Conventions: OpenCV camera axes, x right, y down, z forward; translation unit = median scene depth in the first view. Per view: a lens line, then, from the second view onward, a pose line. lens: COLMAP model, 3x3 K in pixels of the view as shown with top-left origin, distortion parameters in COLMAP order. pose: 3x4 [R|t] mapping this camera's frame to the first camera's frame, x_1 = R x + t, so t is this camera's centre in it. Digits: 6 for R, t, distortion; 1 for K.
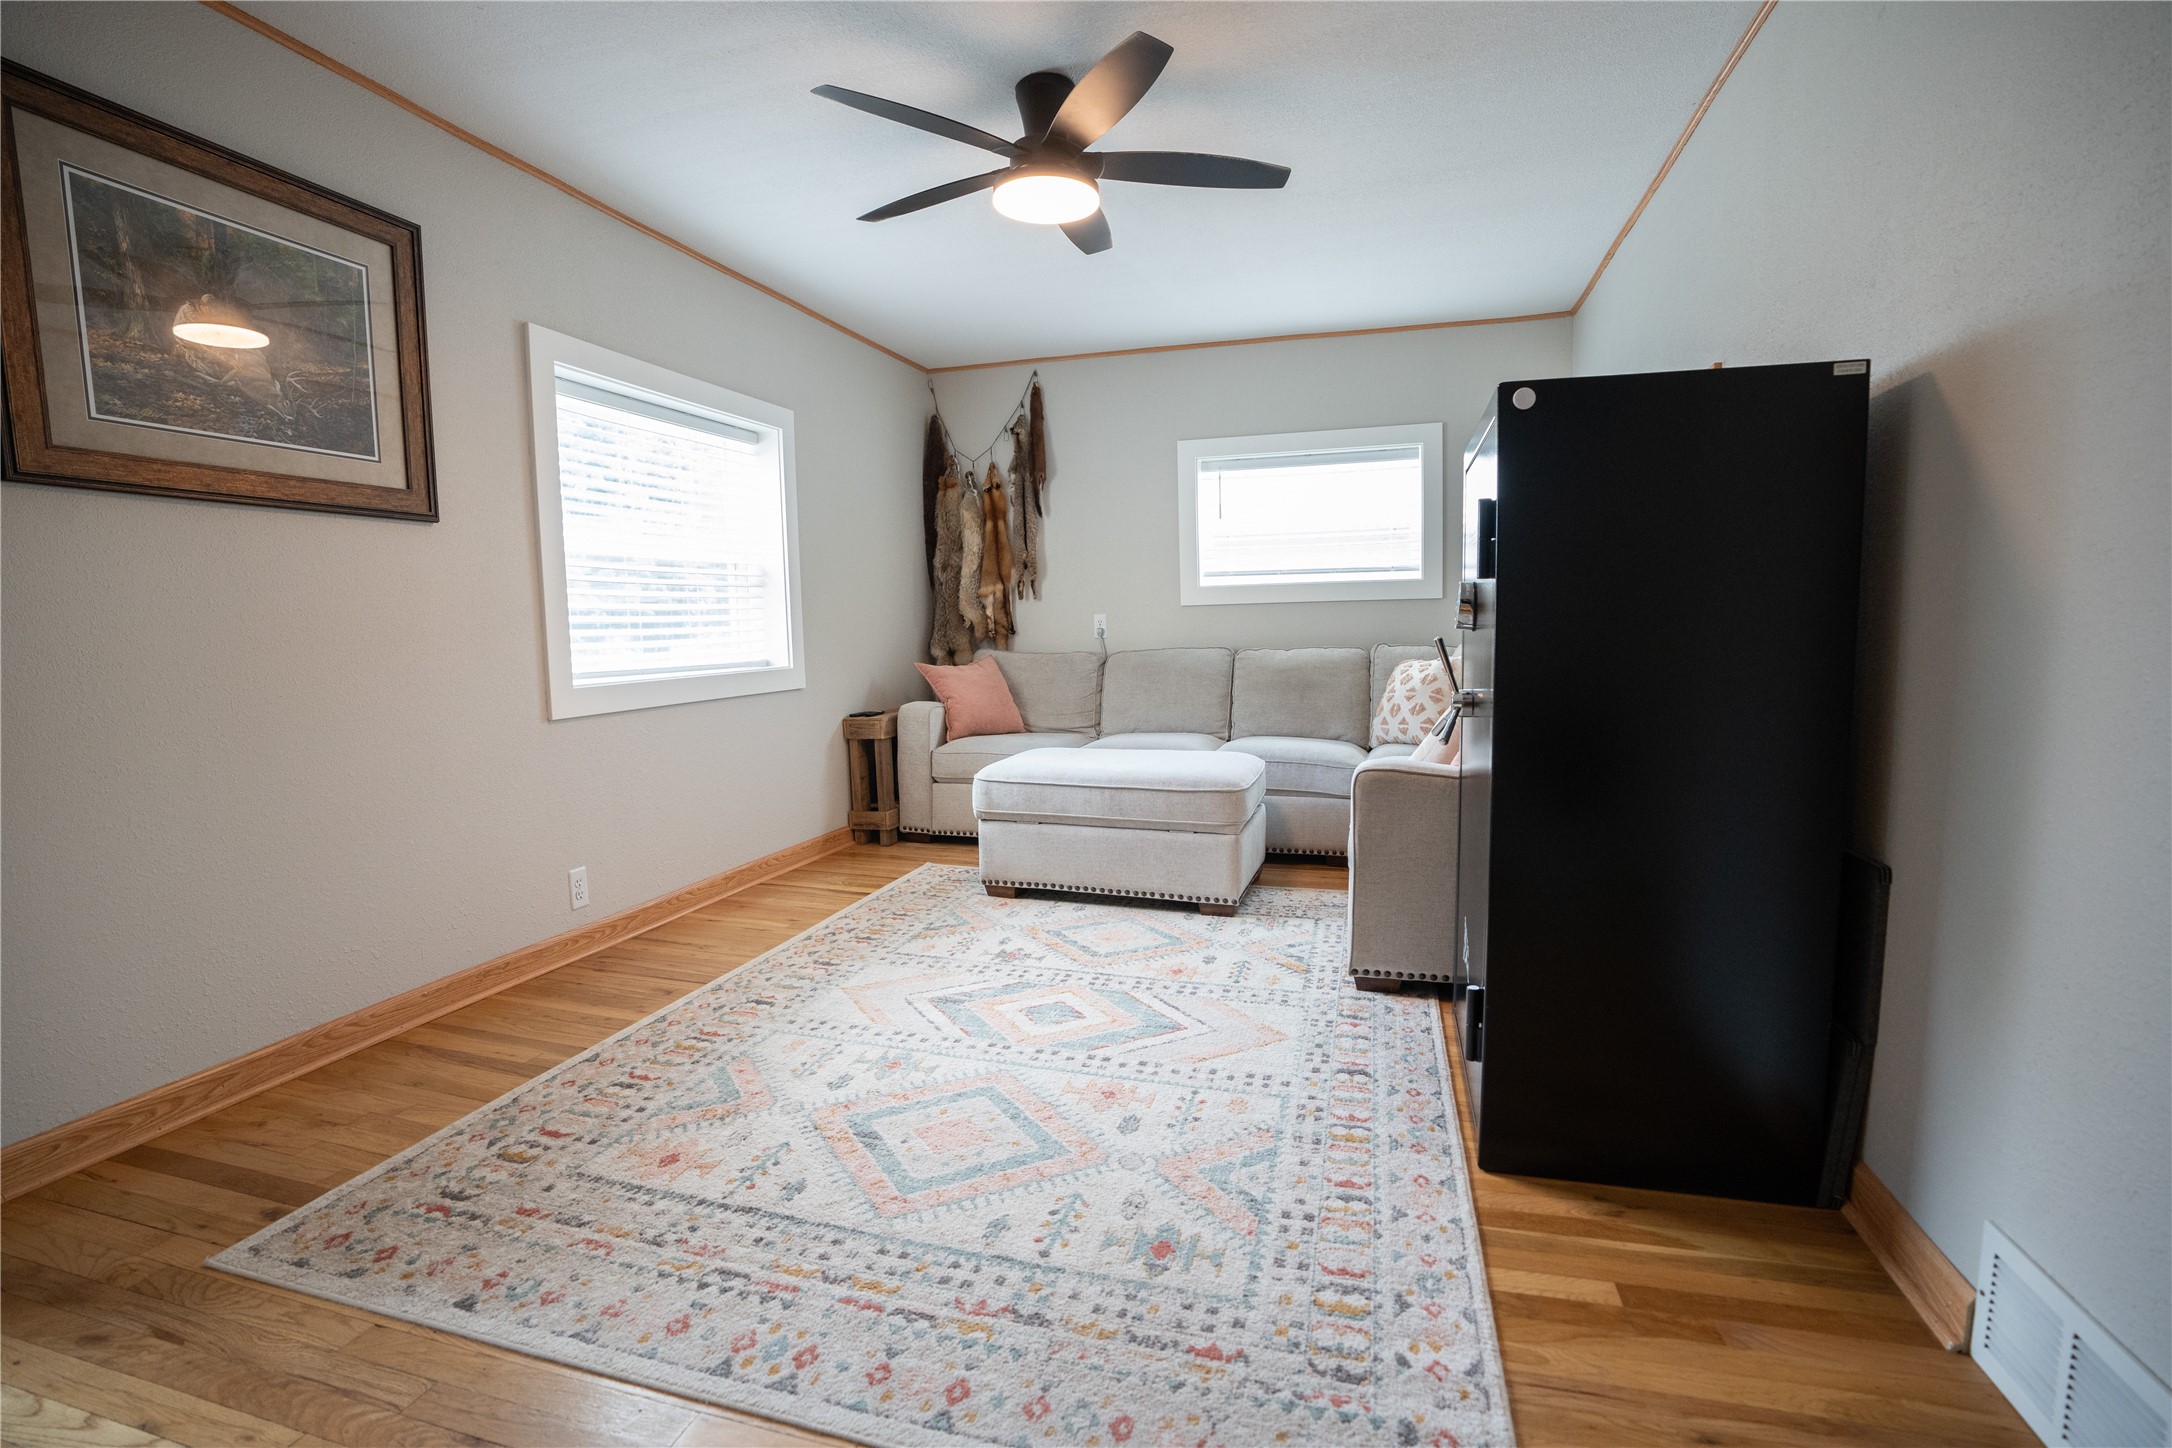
lens RADIAL K [[1002.0, 0, 1087.9], [0, 1002.0, 731.9], [0, 0, 1]] dist [-0.067056, 0.025570]
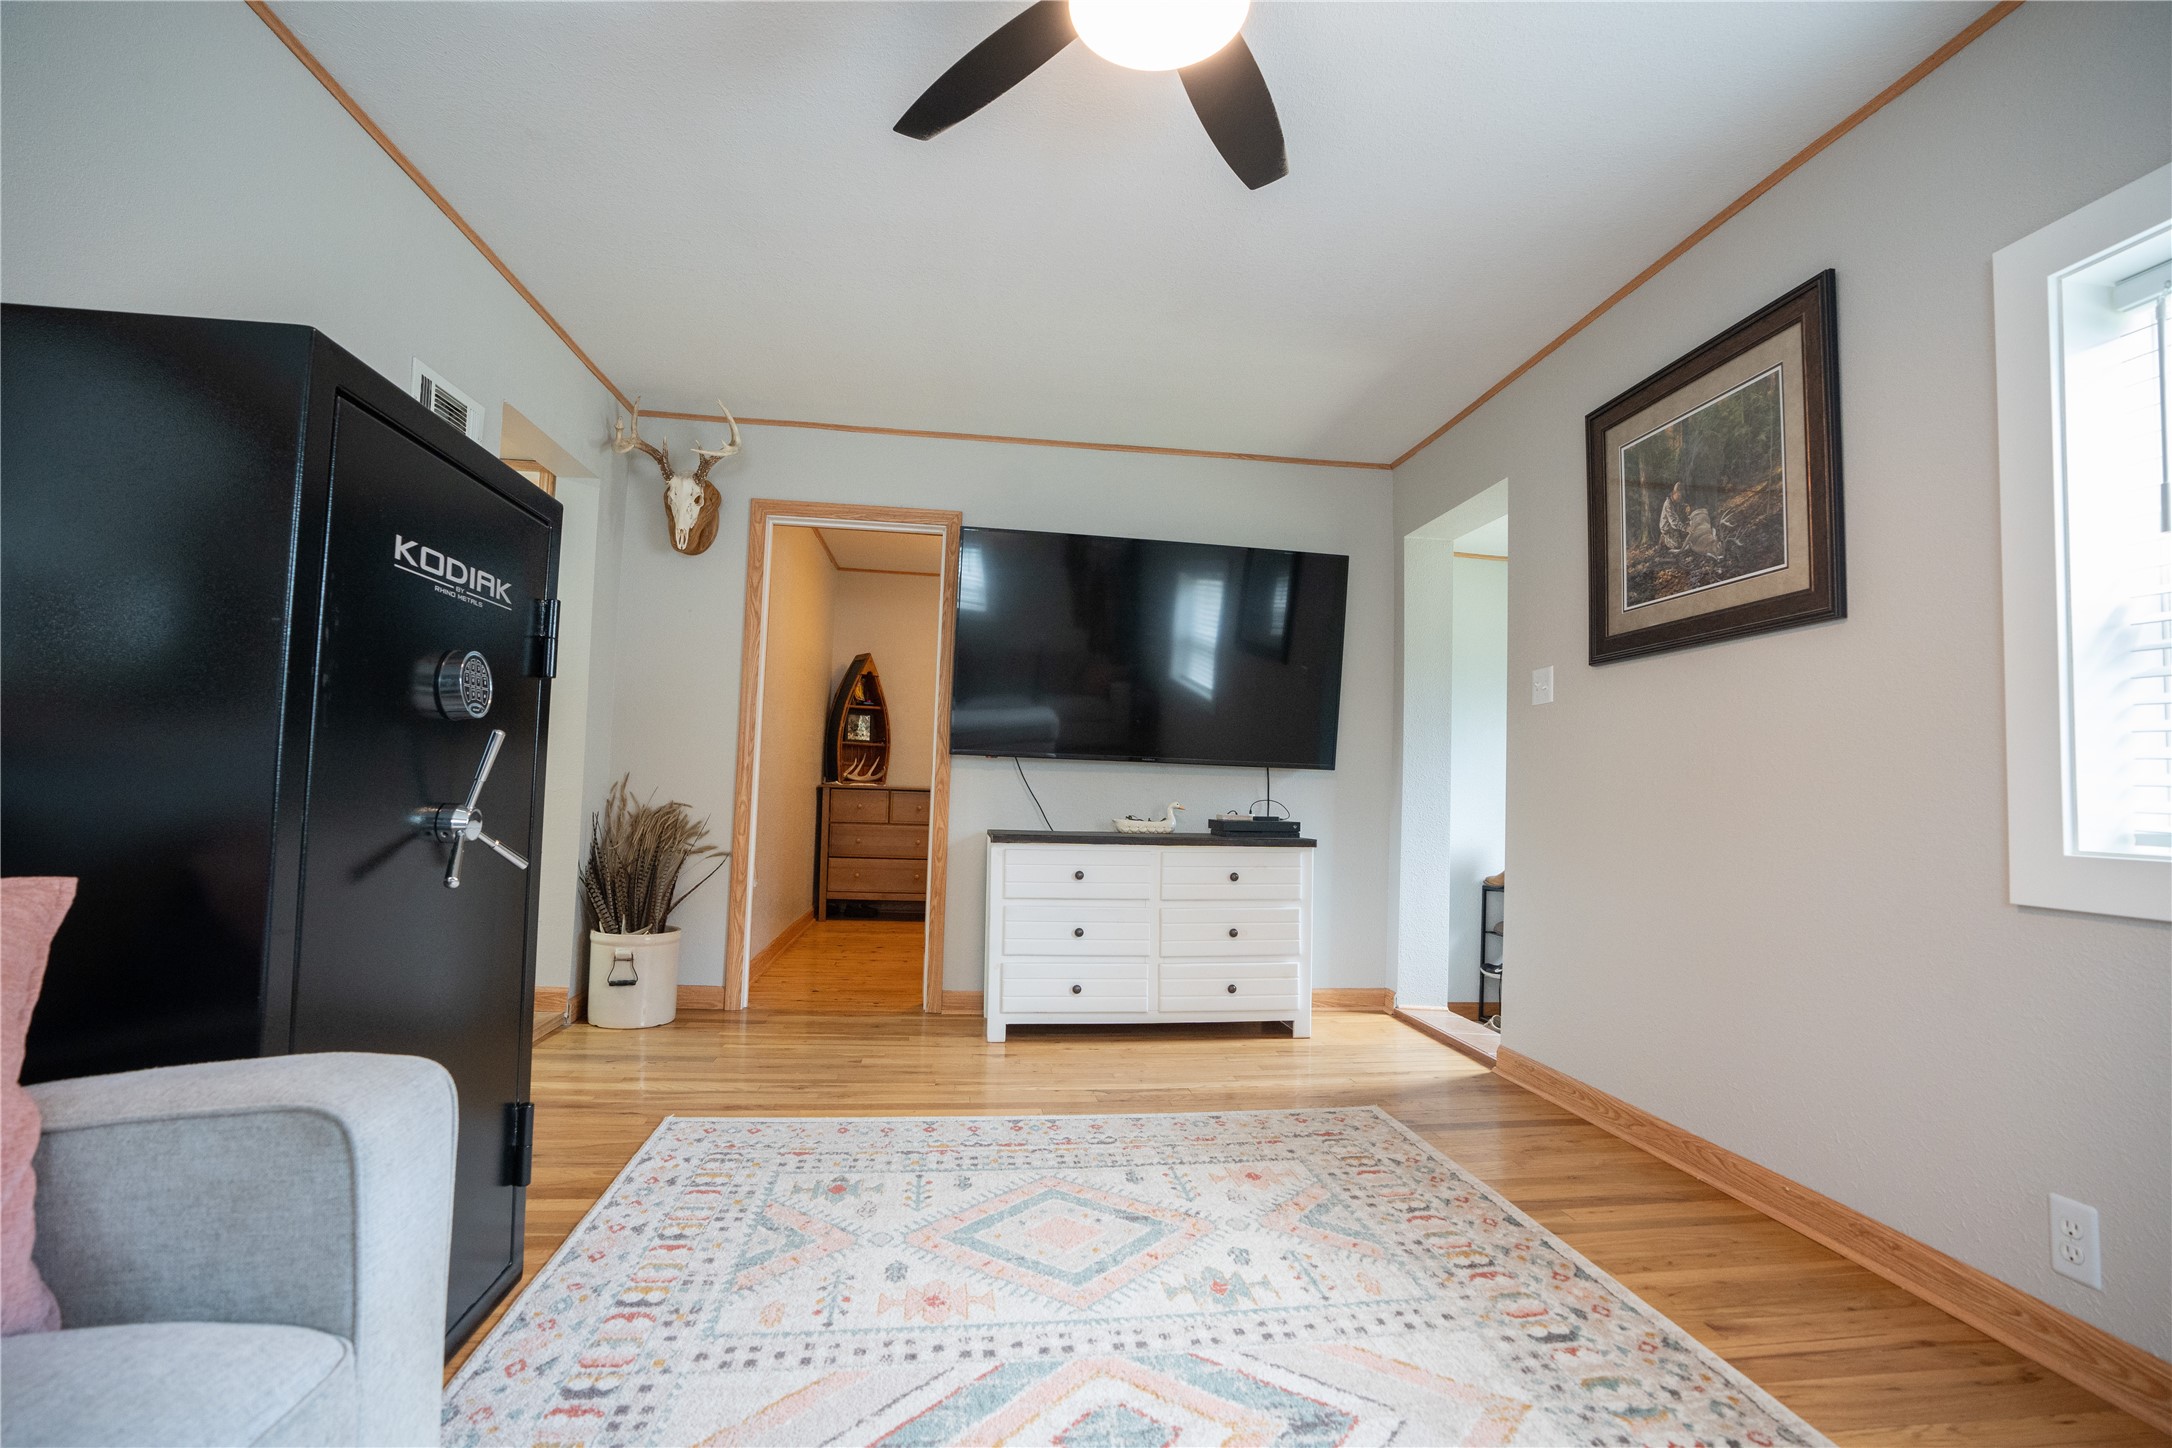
lens RADIAL K [[1002.0, 0, 1087.9], [0, 1002.0, 731.9], [0, 0, 1]] dist [-0.067056, 0.025570]
pose [[-0.915828, -0.033338, -0.400184, 0.267286], [-0.057007, 0.997249, 0.047384, -0.160827], [0.397503, 0.066209, -0.915209, 1.922011]]
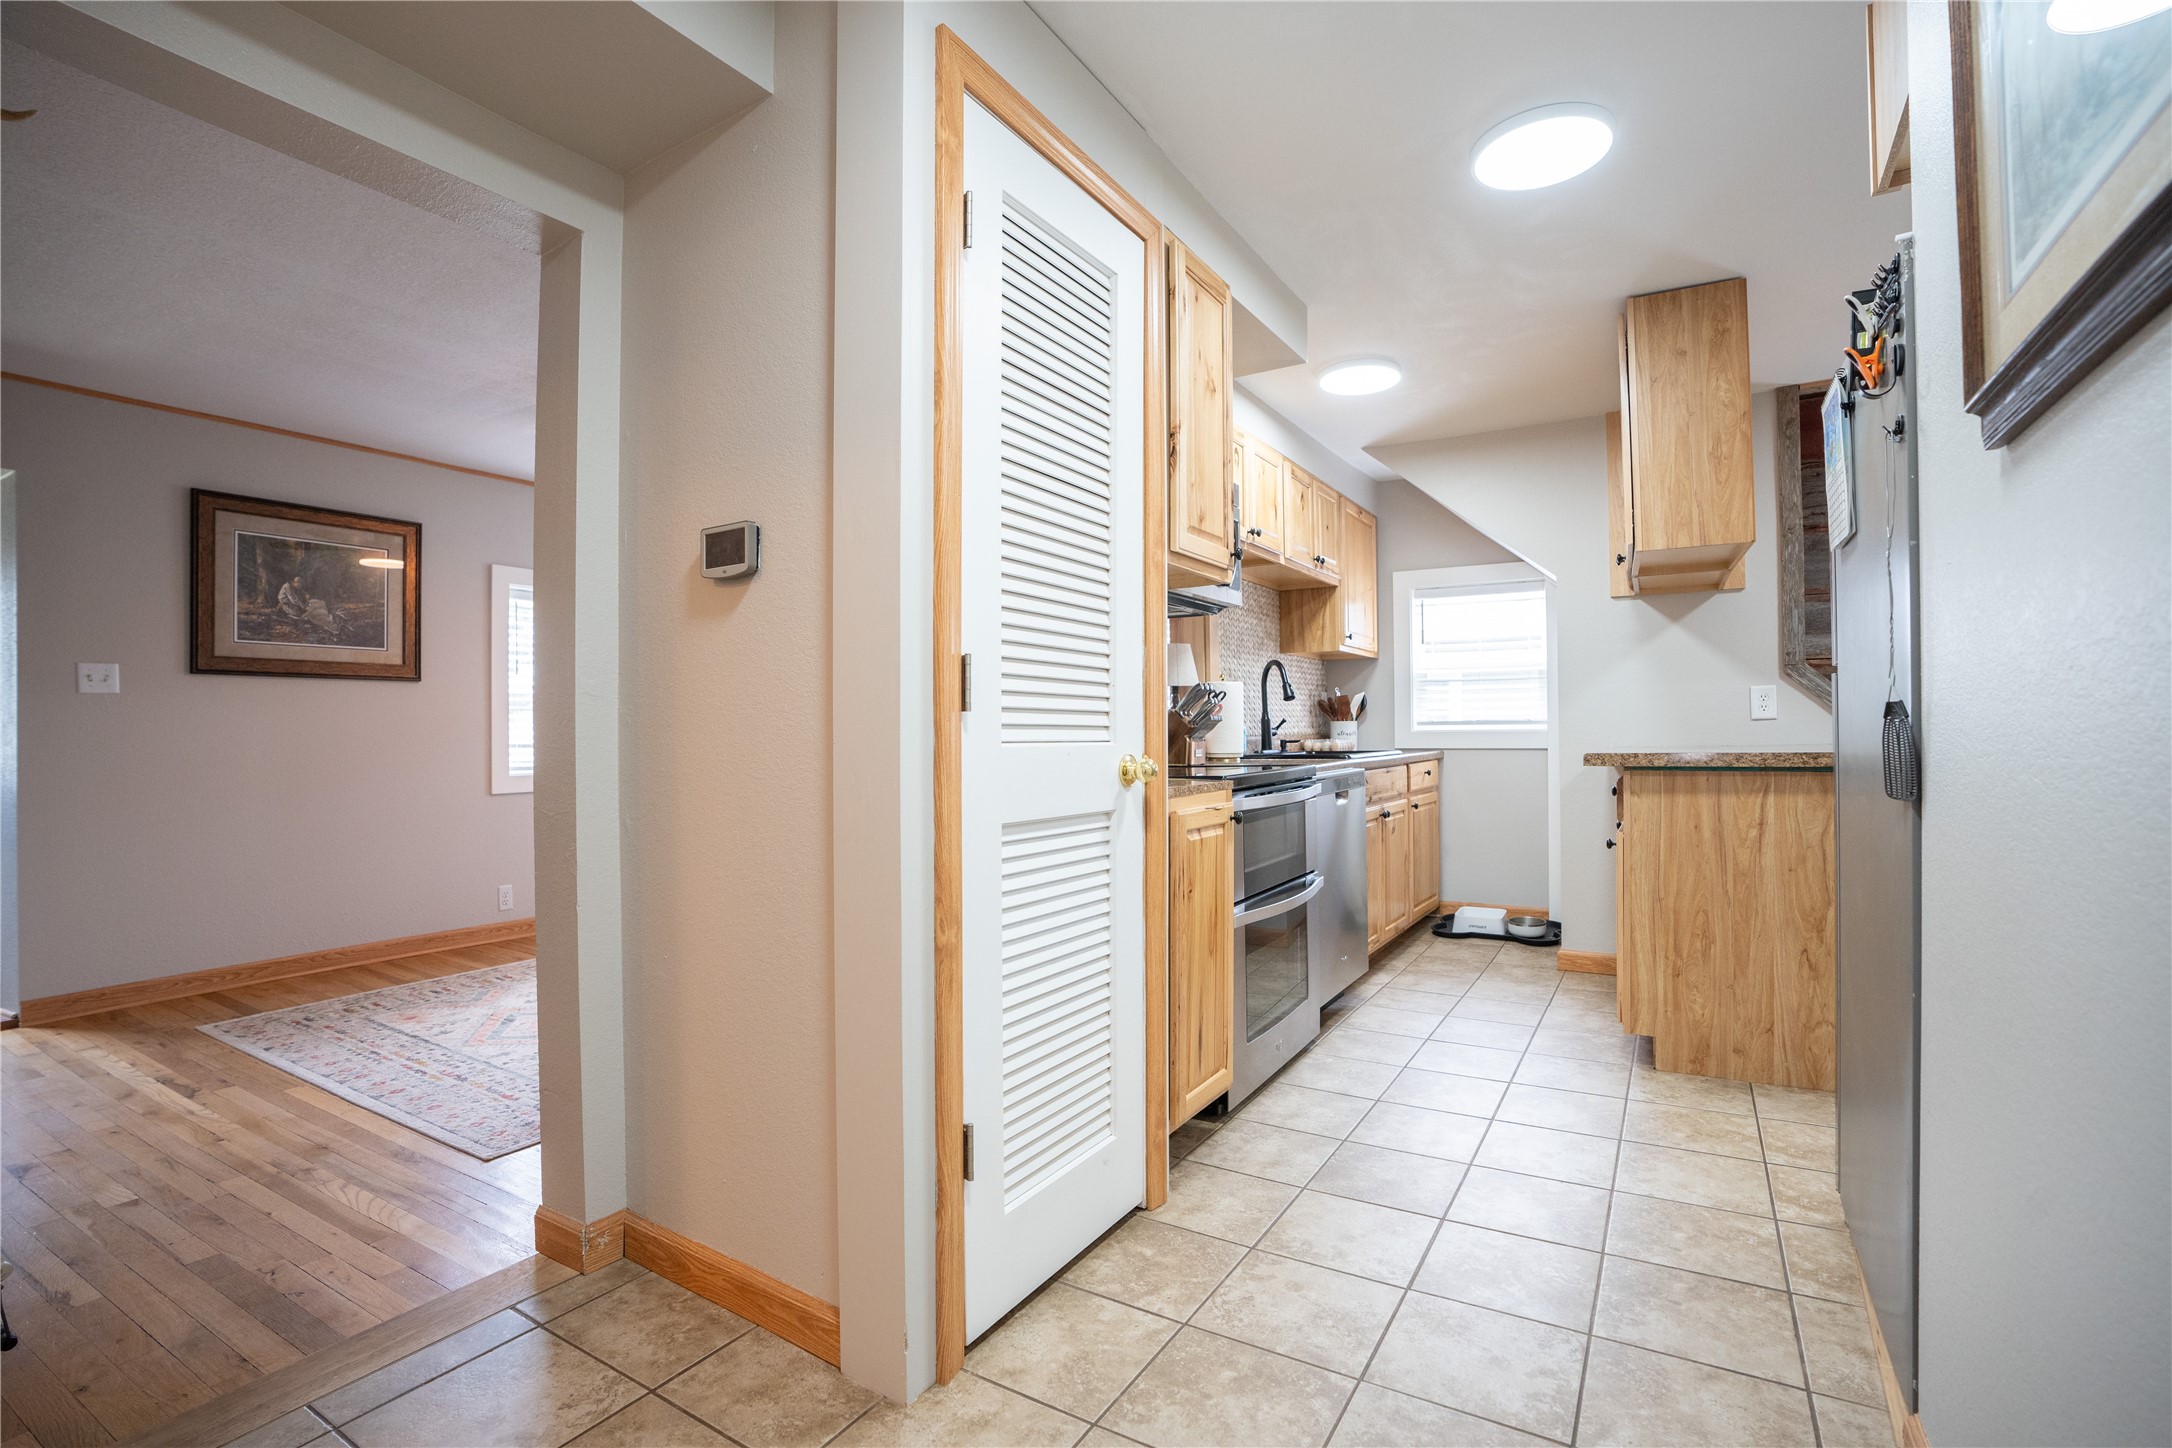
lens RADIAL K [[1001.5, 0, 1088.4], [0, 1001.5, 733.1], [0, 0, 1]] dist [-0.065470, 0.024891]
pose [[0.965846, 0.011849, -0.258847, 1.289305], [-0.038280, 0.994518, -0.097309, 0.011659], [0.256275, 0.103894, 0.961004, -0.533058]]
